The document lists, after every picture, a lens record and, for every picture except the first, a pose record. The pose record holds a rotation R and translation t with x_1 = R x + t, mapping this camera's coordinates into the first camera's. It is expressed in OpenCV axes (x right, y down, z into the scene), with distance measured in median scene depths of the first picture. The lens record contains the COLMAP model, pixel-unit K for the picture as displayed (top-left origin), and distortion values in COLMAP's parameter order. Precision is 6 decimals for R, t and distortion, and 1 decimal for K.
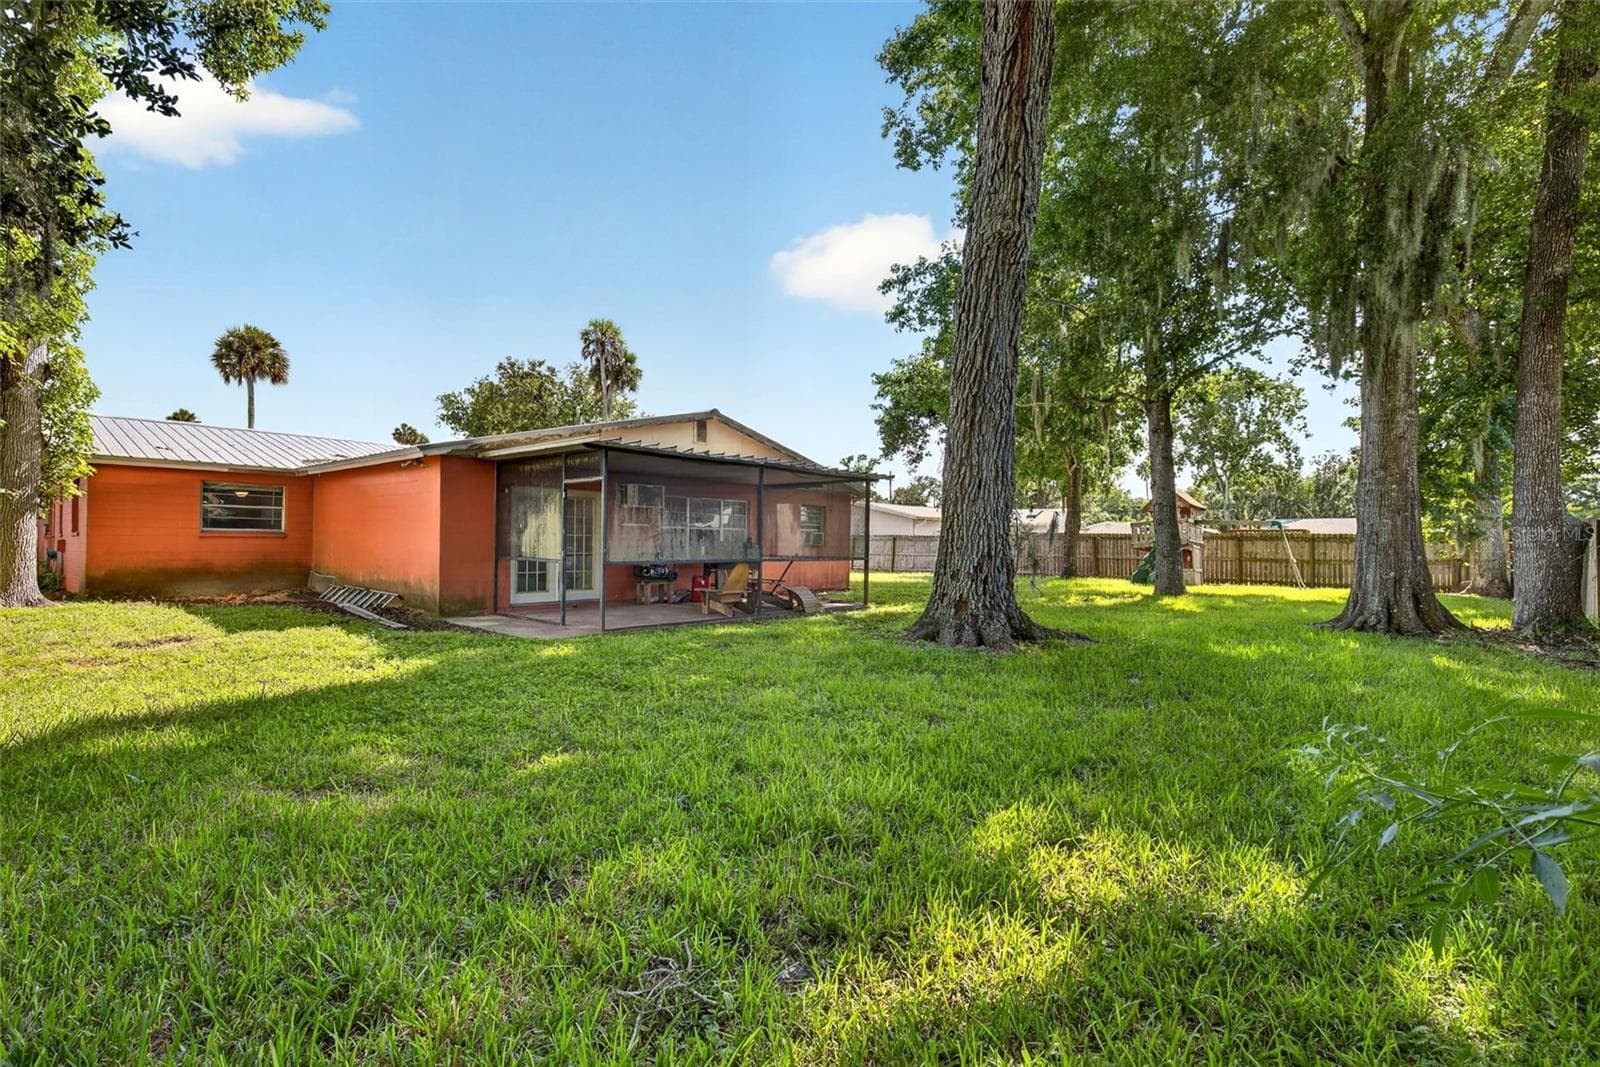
lens RADIAL K [[721.5, 0, 792.0], [0, 721.5, 536.7], [0, 0, 1]] dist [-0.003462, -0.000708]
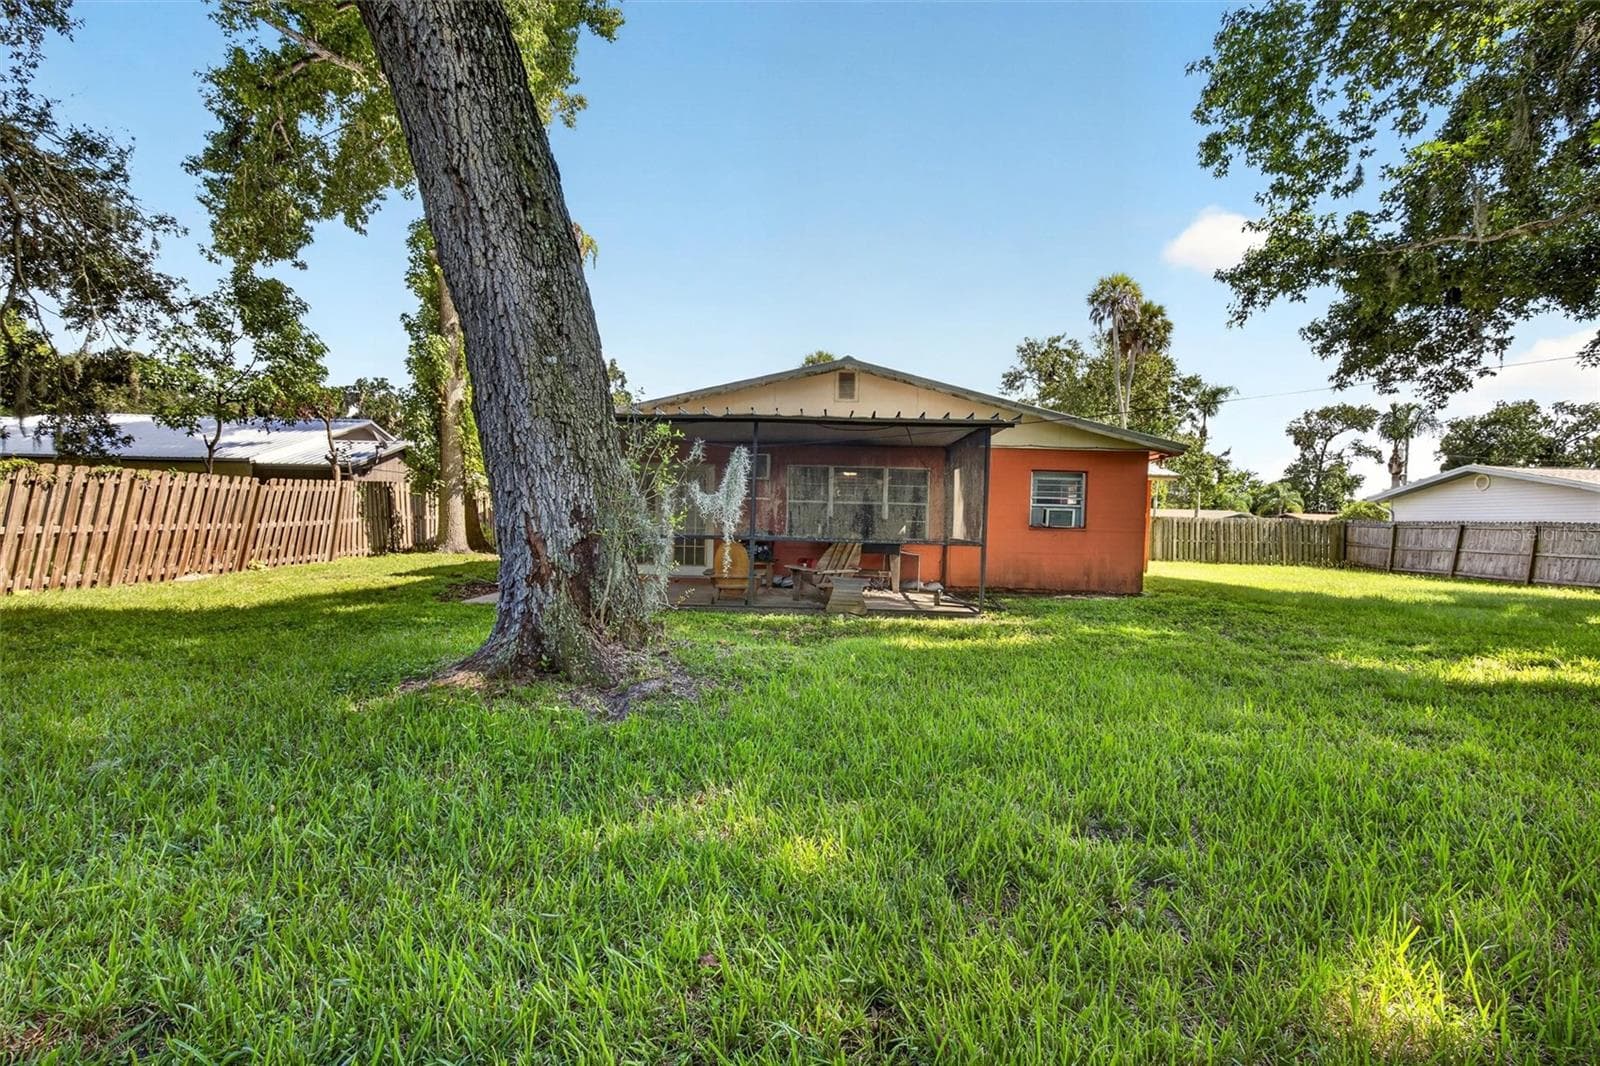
lens RADIAL K [[707.4, 0, 801.5], [0, 707.4, 534.4], [0, 0, 1]] dist [-0.000163, 0.000279]
pose [[0.624356, 0.024675, -0.780750, 0.402243], [-0.012672, 0.999689, 0.021461, 0.005565], [0.781037, -0.003506, 0.624475, 0.355129]]
